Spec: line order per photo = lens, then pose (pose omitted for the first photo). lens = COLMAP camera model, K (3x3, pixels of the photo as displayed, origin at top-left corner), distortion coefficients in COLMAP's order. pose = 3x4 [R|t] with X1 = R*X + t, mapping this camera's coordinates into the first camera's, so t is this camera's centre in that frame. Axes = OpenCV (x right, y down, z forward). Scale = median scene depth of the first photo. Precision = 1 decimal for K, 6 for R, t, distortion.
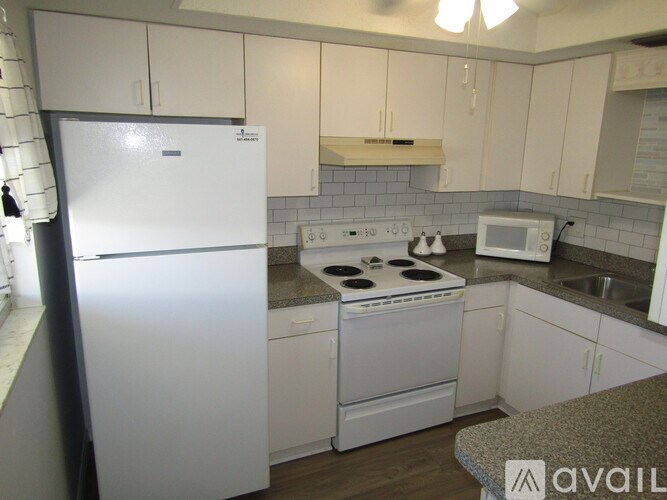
lens RADIAL K [[487.9, 0, 334.8], [0, 487.9, 249.6], [0, 0, 1]] dist [0.000608, 0.003130]
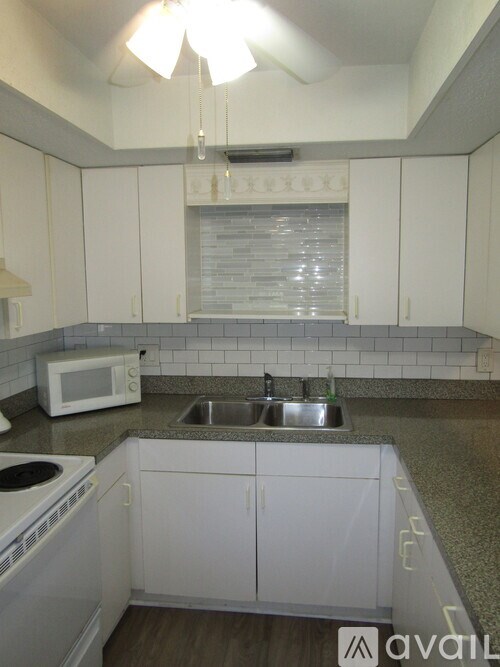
lens RADIAL K [[487.9, 0, 248.2], [0, 487.9, 333.0], [0, 0, 1]] dist [0.000608, 0.003130]
pose [[0.507170, -0.136680, 0.850939, -0.175695], [0.204982, 0.978142, 0.034940, -0.085640], [-0.837115, 0.156707, 0.524101, 0.402948]]
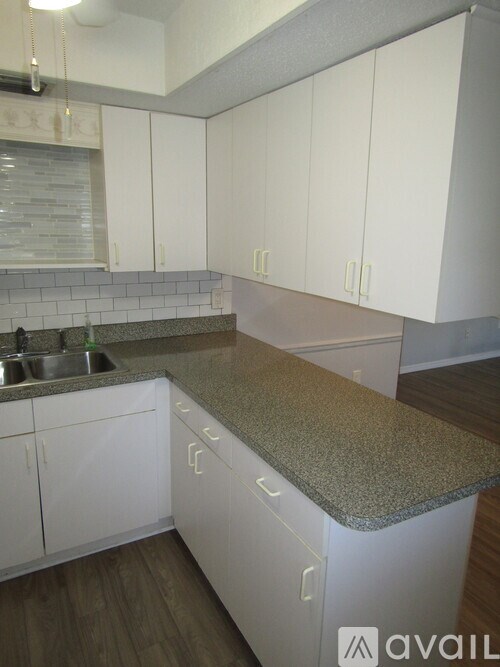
lens RADIAL K [[487.9, 0, 251.3], [0, 487.9, 334.7], [0, 0, 1]] dist [0.000608, 0.003130]
pose [[-0.115562, -0.247215, 0.962045, -0.257331], [0.187283, 0.945740, 0.265521, -0.111330], [-0.975485, 0.210859, -0.062993, 0.524092]]
